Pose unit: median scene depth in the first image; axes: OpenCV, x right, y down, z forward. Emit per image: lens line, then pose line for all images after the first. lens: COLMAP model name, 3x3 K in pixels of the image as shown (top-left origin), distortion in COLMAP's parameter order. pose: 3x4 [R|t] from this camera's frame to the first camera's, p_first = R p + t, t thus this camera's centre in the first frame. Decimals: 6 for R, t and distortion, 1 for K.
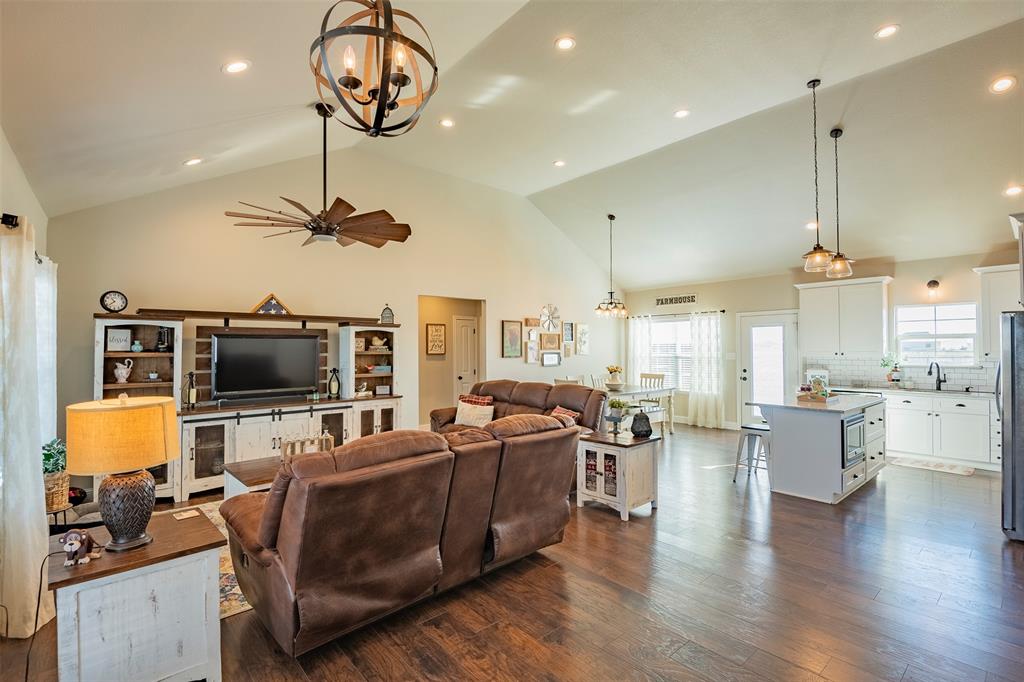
lens RADIAL K [[466.9, 0, 506.2], [0, 466.9, 342.6], [0, 0, 1]] dist [-0.006915, -0.004343]
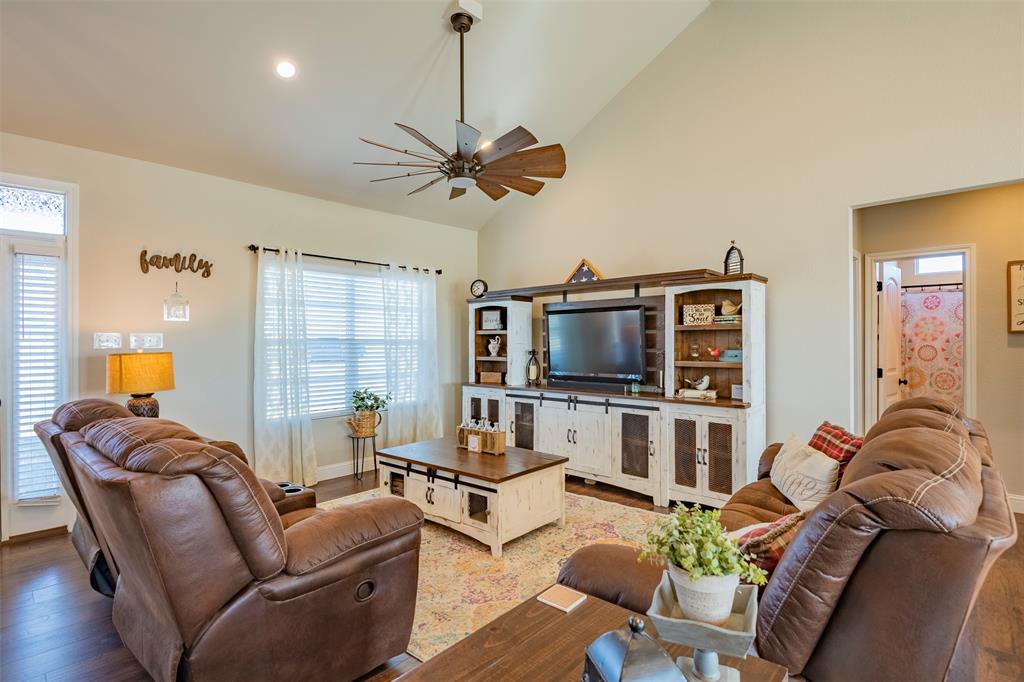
lens RADIAL K [[486.0, 0, 495.2], [0, 486.0, 341.1], [0, 0, 1]] dist [-0.001164, -0.009653]
pose [[0.092928, 0.003317, -0.995667, 0.301518], [0.016836, 0.999846, 0.004902, 0.030917], [0.995531, -0.017219, 0.092857, 0.645177]]
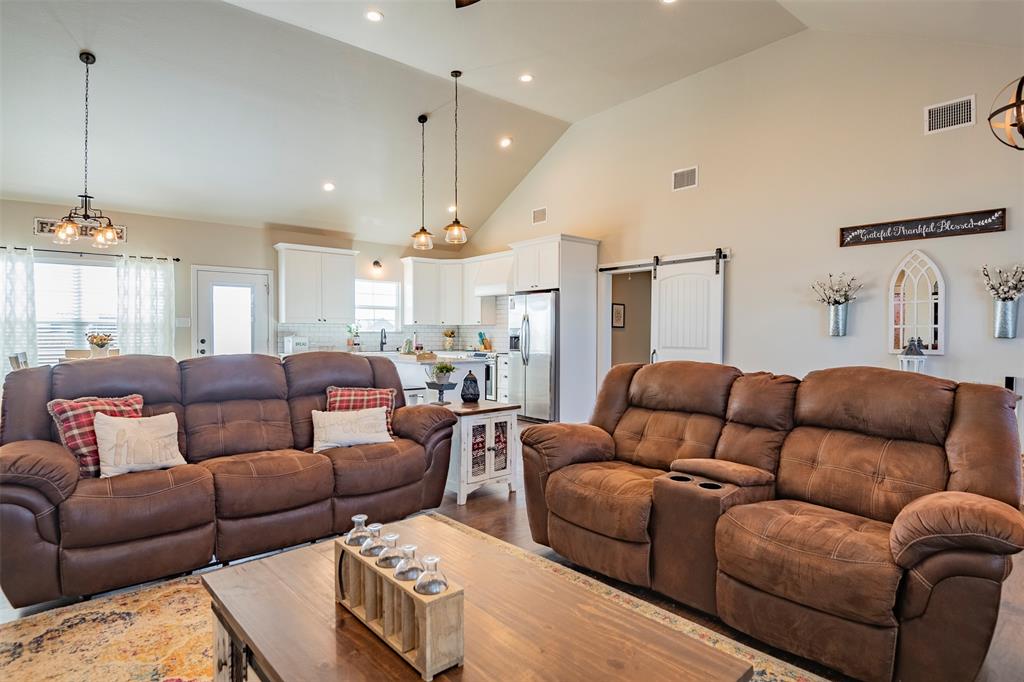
lens RADIAL K [[539.8, 0, 515.2], [0, 539.8, 345.4], [0, 0, 1]] dist [-0.002648, -0.002677]
pose [[0.009698, -0.020122, 0.999750, -0.491134], [-0.019054, 0.999612, 0.020304, 0.051479], [-0.999771, -0.019246, 0.009311, 0.626750]]
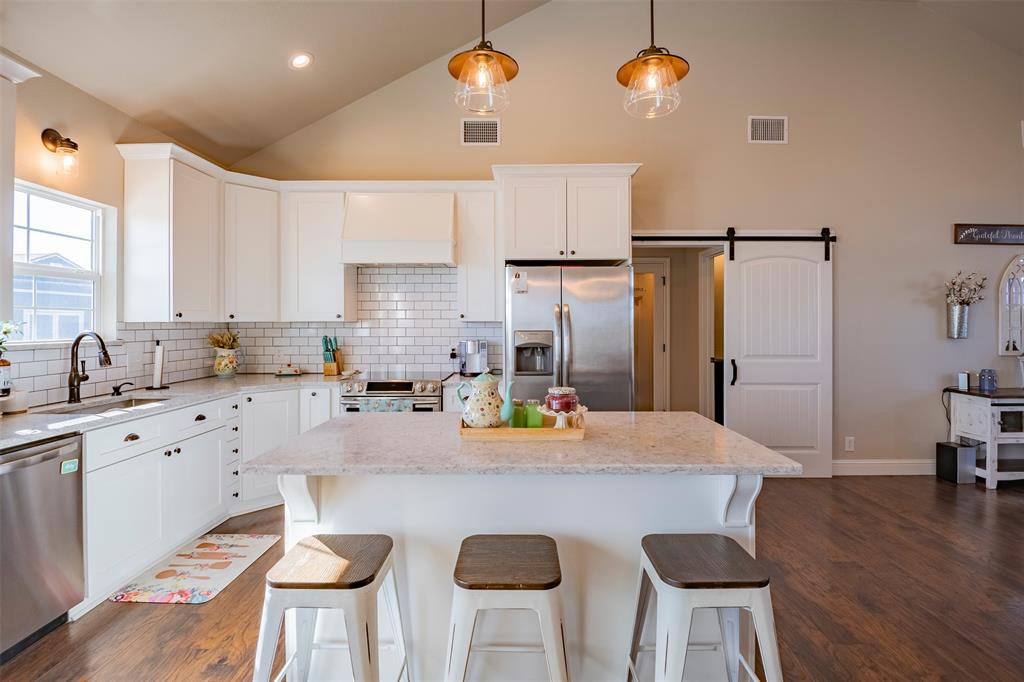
lens RADIAL K [[486.0, 0, 508.2], [0, 486.0, 316.1], [0, 0, 1]] dist [-0.001164, -0.009653]
pose [[-0.759434, 0.010977, 0.650491, 0.361829], [-0.007830, 0.999631, -0.026010, 0.034896], [-0.650537, -0.024846, -0.759068, 1.066902]]
